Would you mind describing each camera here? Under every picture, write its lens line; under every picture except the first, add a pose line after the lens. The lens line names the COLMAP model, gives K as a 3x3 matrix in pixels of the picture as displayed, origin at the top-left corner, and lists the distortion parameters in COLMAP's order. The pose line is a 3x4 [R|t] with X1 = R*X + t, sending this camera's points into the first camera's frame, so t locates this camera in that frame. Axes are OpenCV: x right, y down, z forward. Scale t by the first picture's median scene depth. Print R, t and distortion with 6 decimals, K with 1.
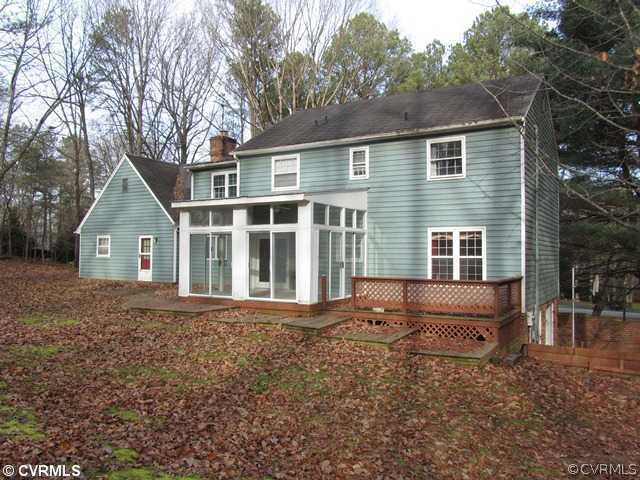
lens RADIAL K [[530.6, 0, 320.5], [0, 530.6, 240.6], [0, 0, 1]] dist [-0.033194, 0.003420]
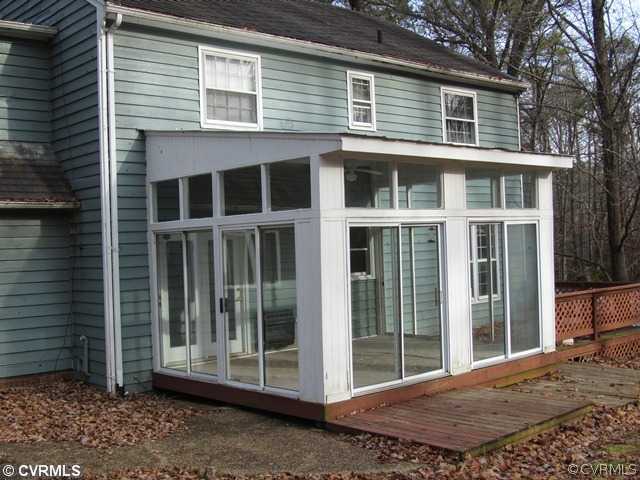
lens RADIAL K [[780.6, 0, 320.4], [0, 780.6, 240.3], [0, 0, 1]] dist [-0.038377, 0.000000]
pose [[0.286720, -0.012502, 0.957933, -0.789326], [0.014854, 0.999853, 0.008603, -0.008415], [-0.957899, 0.011763, 0.286863, 0.880663]]
